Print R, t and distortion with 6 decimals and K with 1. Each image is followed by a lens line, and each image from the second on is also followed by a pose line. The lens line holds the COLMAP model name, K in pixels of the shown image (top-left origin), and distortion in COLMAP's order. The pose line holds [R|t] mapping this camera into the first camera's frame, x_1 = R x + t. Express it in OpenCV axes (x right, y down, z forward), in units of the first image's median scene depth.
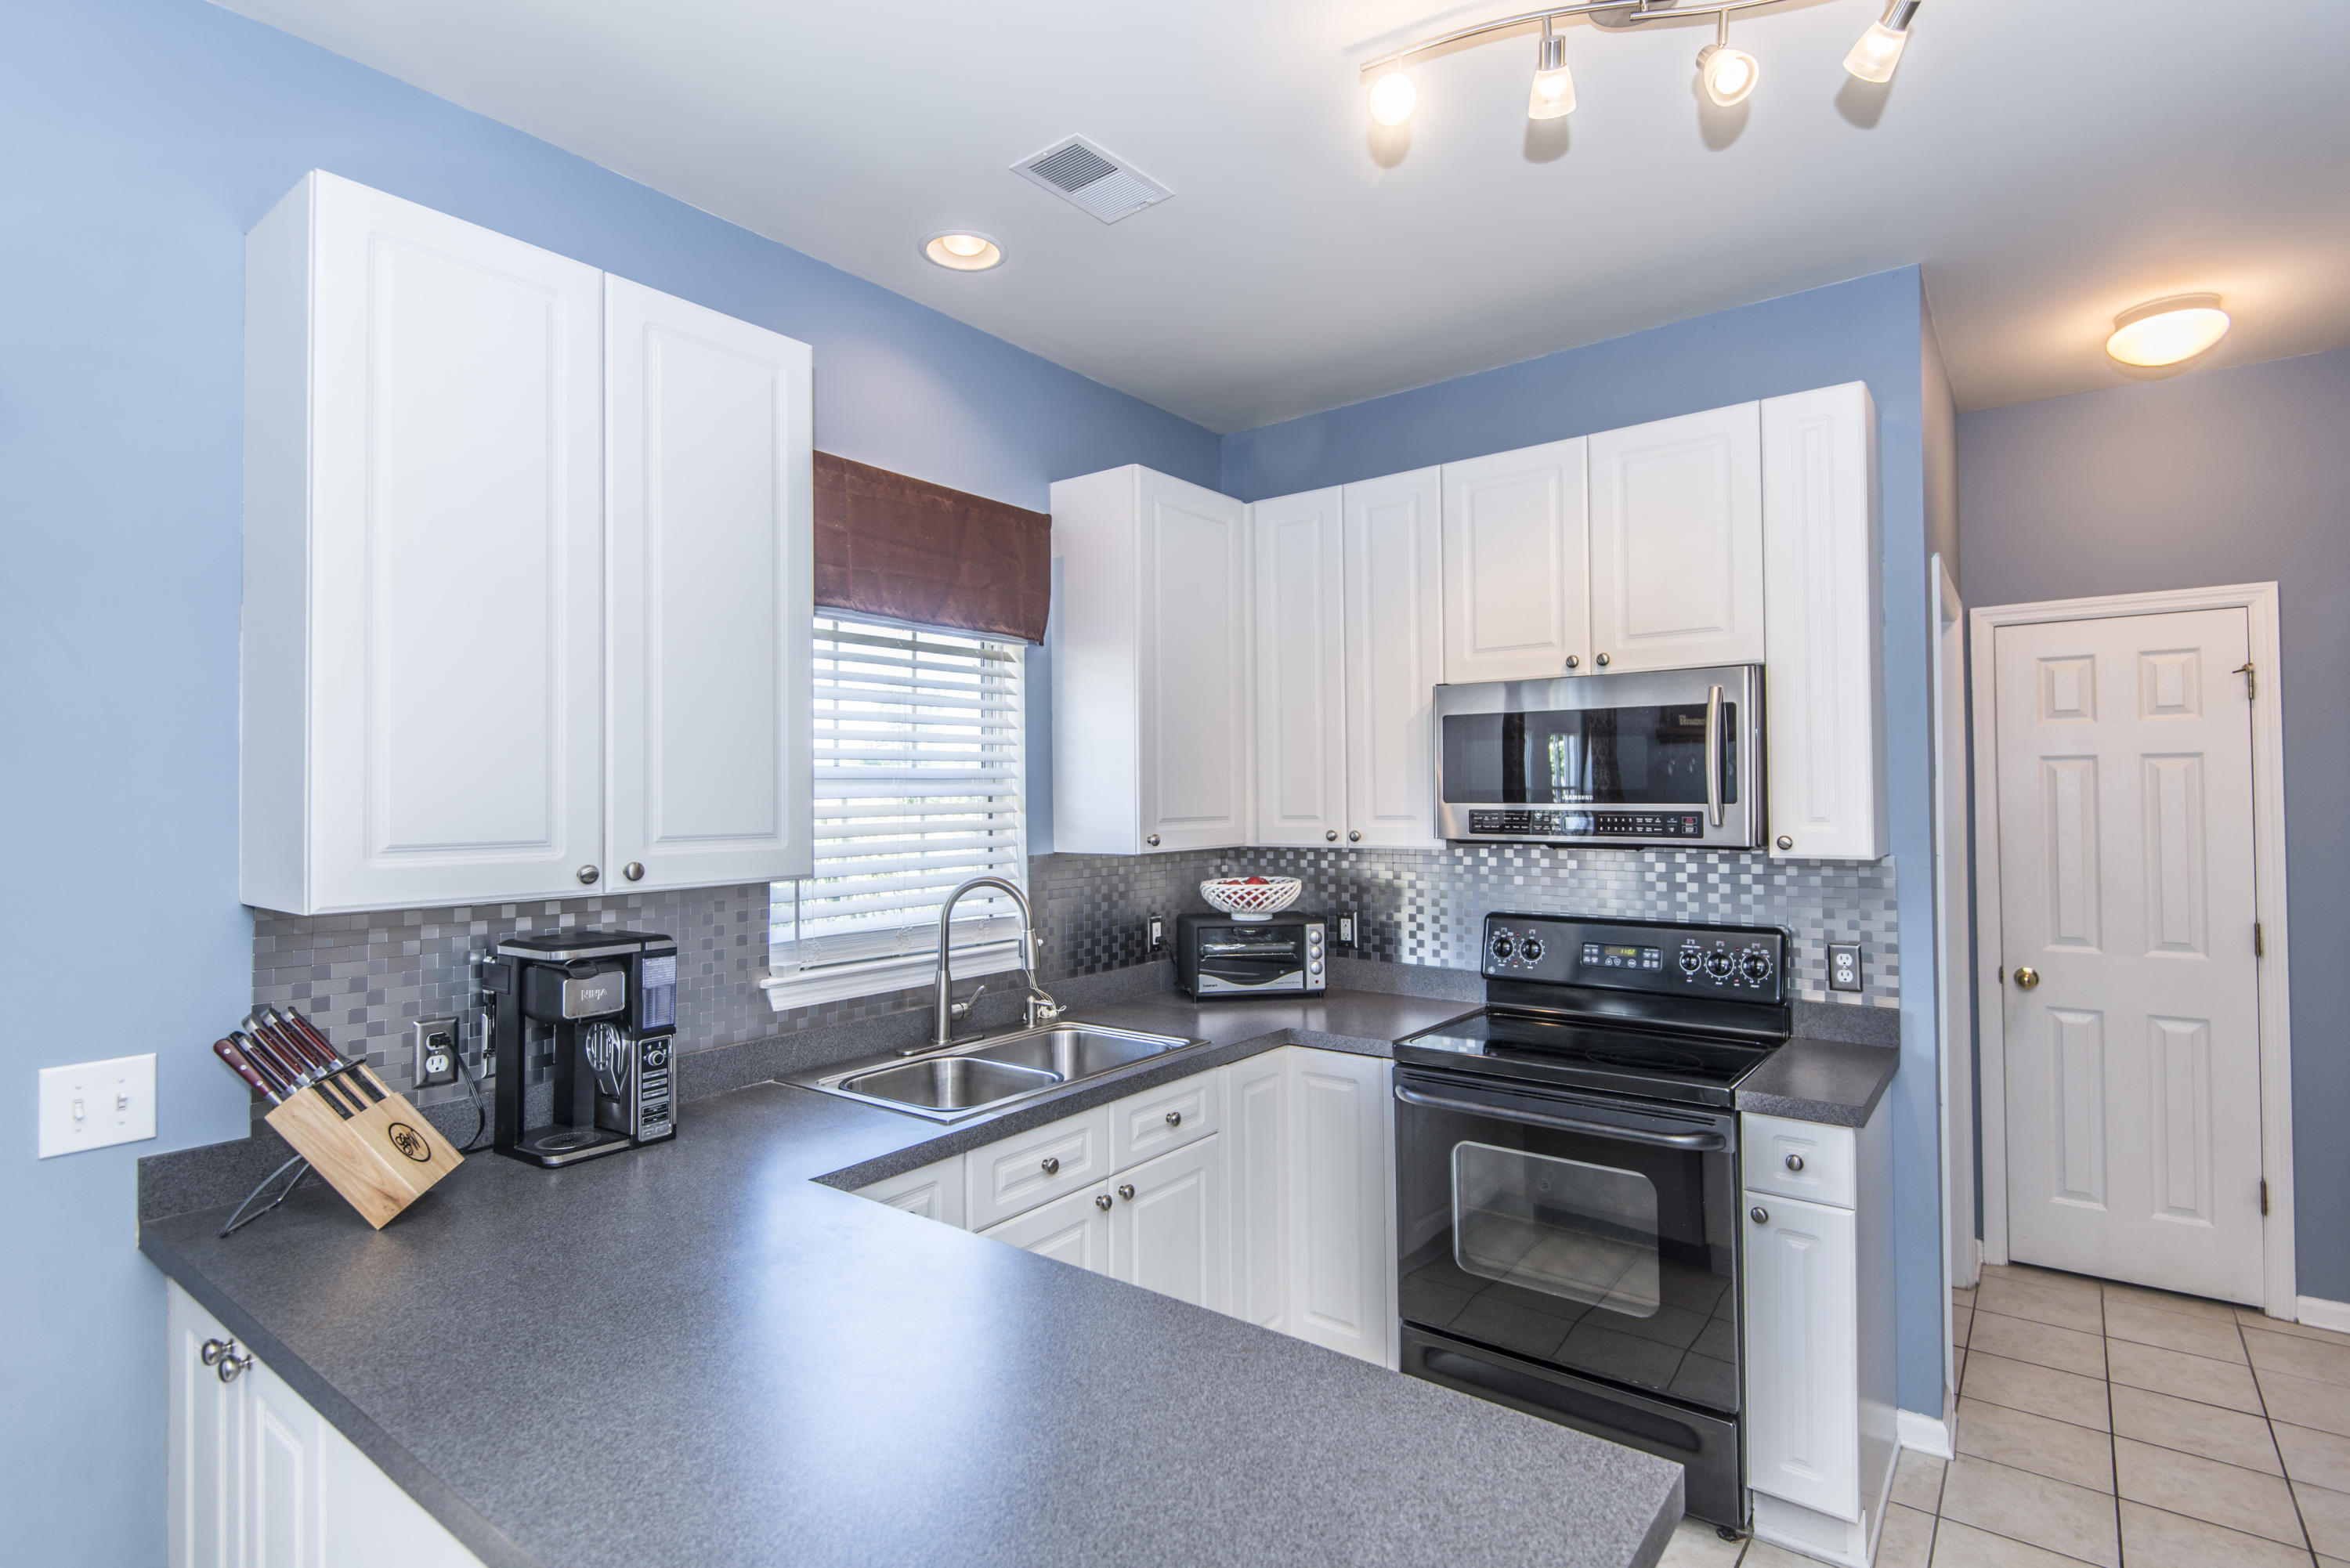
lens RADIAL K [[1137.1, 0, 1167.7], [0, 1137.1, 777.0], [0, 0, 1]] dist [0.025407, -0.017172]
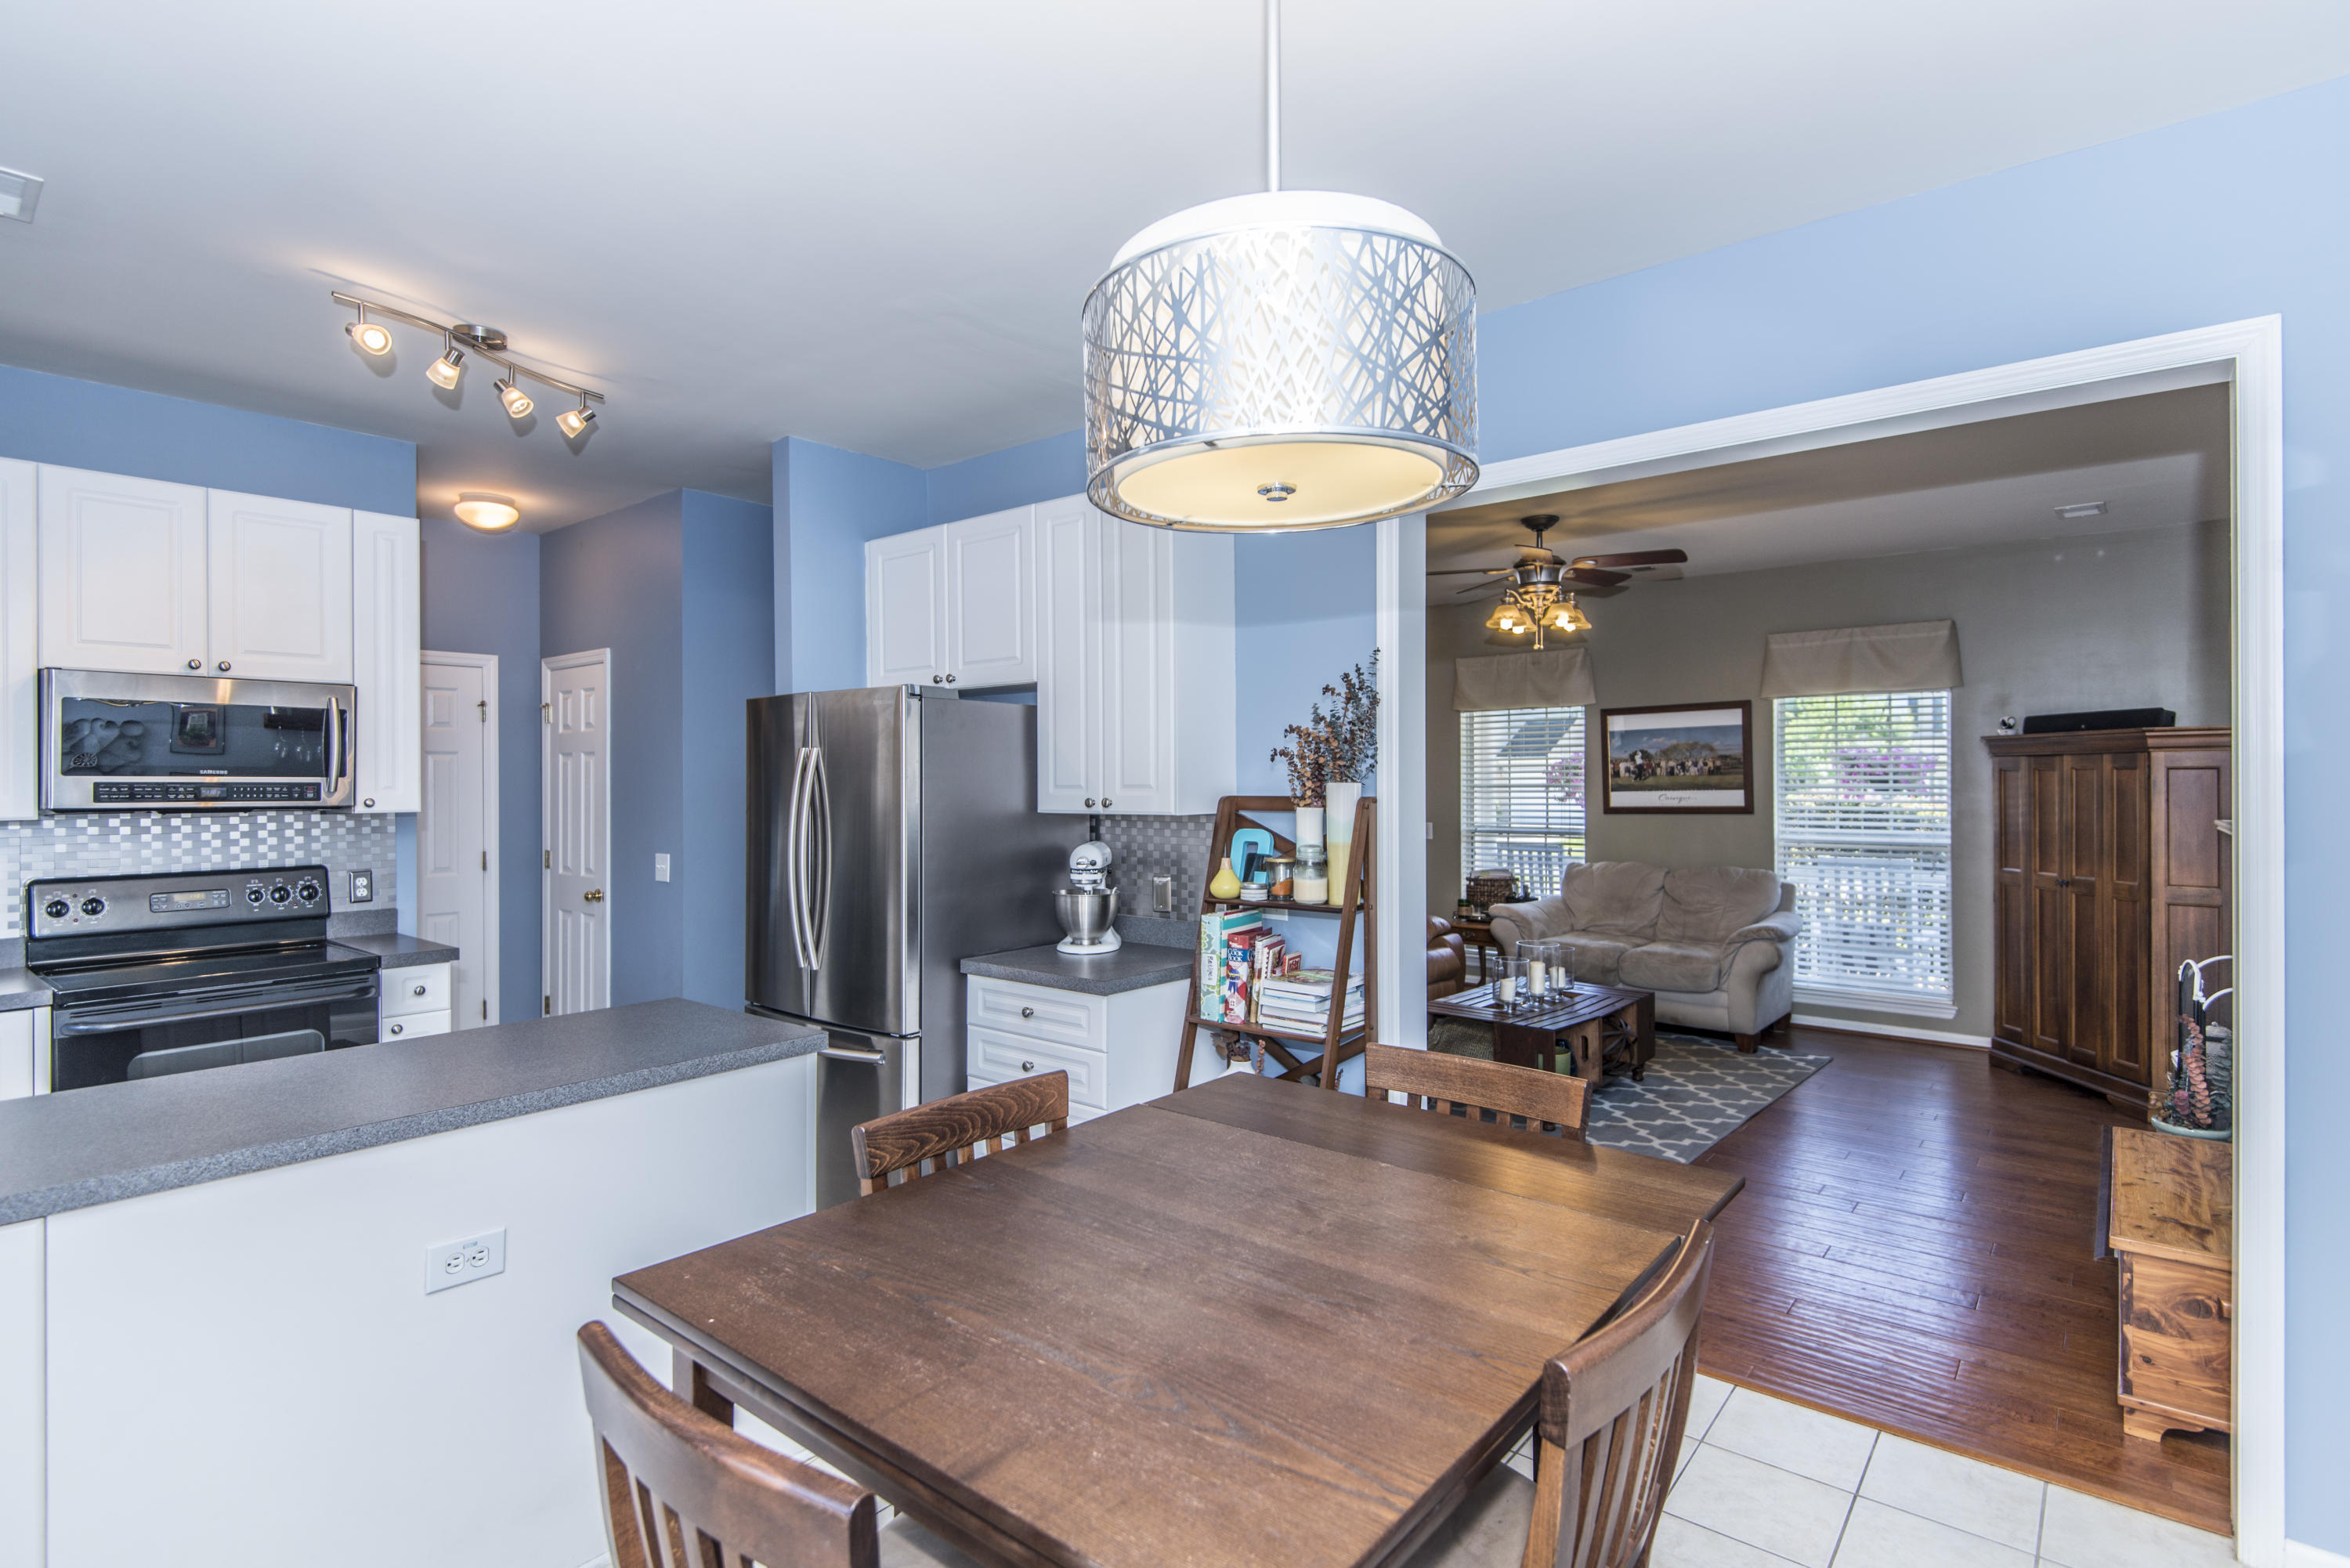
lens RADIAL K [[1137.1, 0, 1182.9], [0, 1137.1, 778.2], [0, 0, 1]] dist [0.025407, -0.017172]
pose [[0.030737, 0.010876, 0.999468, -0.894863], [-0.011978, 0.999873, -0.010512, 0.025232], [-0.999456, -0.011648, 0.030863, -0.133583]]
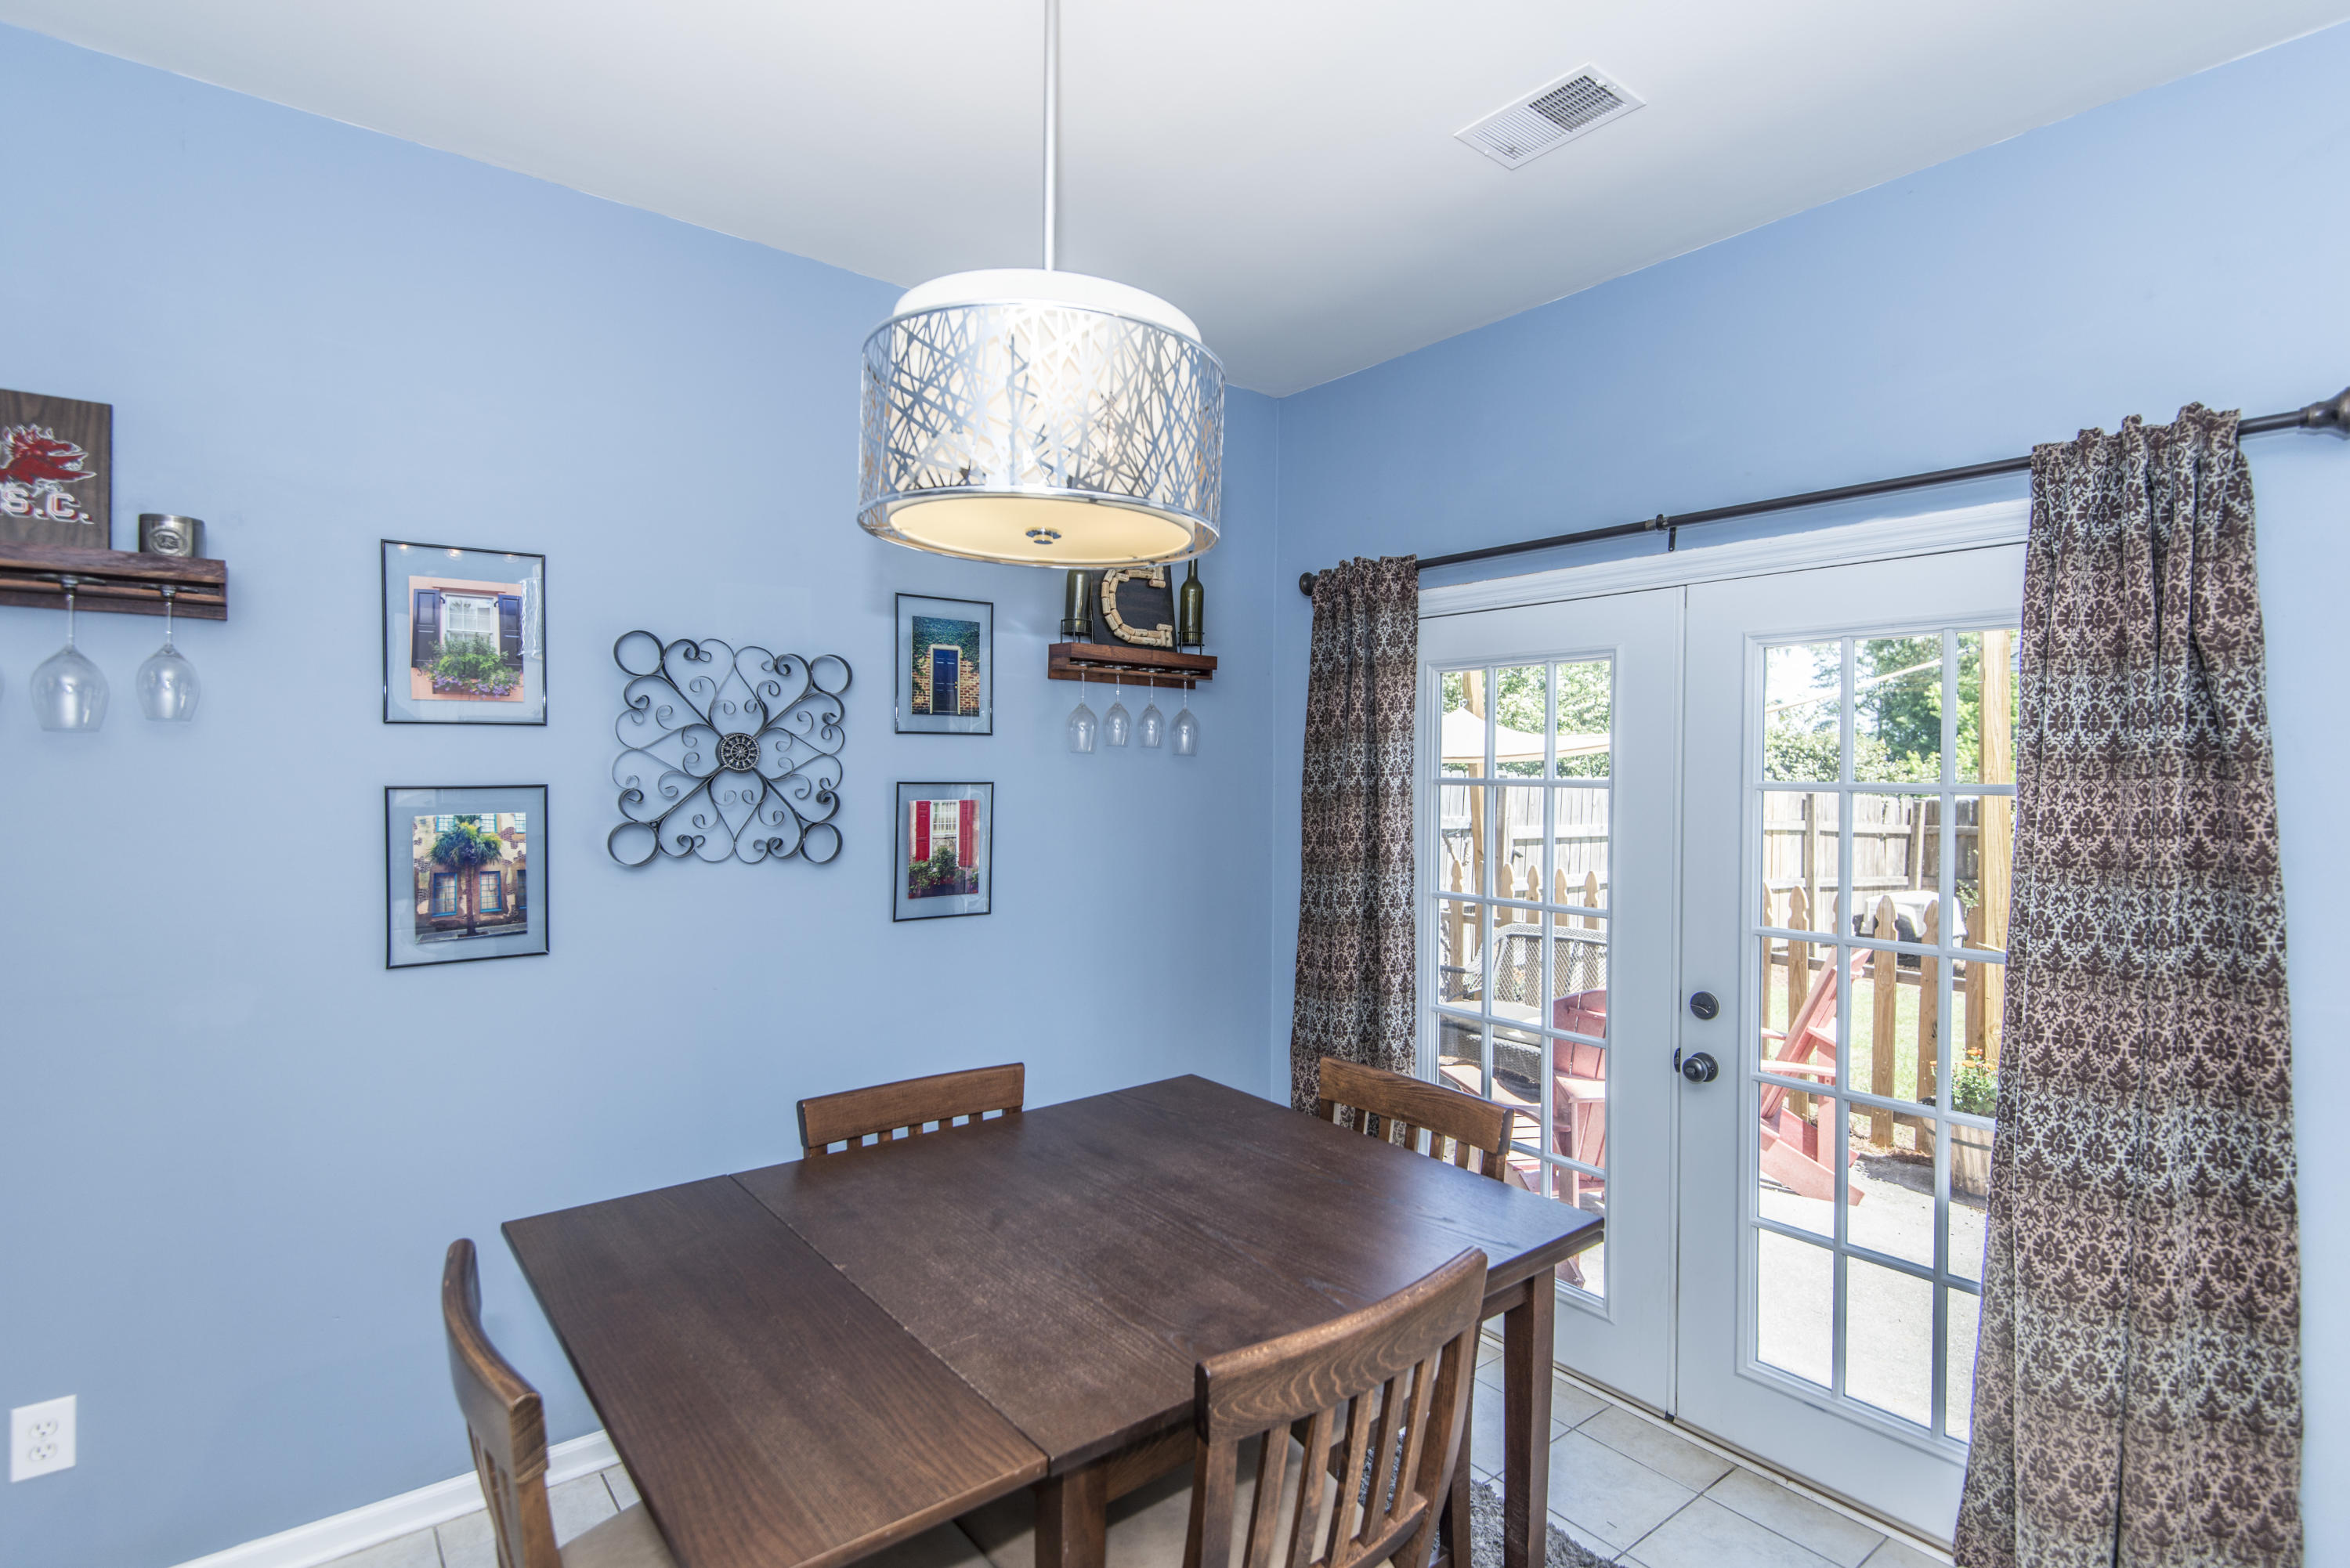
lens RADIAL K [[1137.1, 0, 1181.8], [0, 1137.1, 773.1], [0, 0, 1]] dist [0.025407, -0.017172]
pose [[-0.232916, 0.007314, -0.972469, 0.209015], [0.003796, 0.999971, 0.006611, 0.001642], [0.972489, -0.002152, -0.232937, 0.046572]]
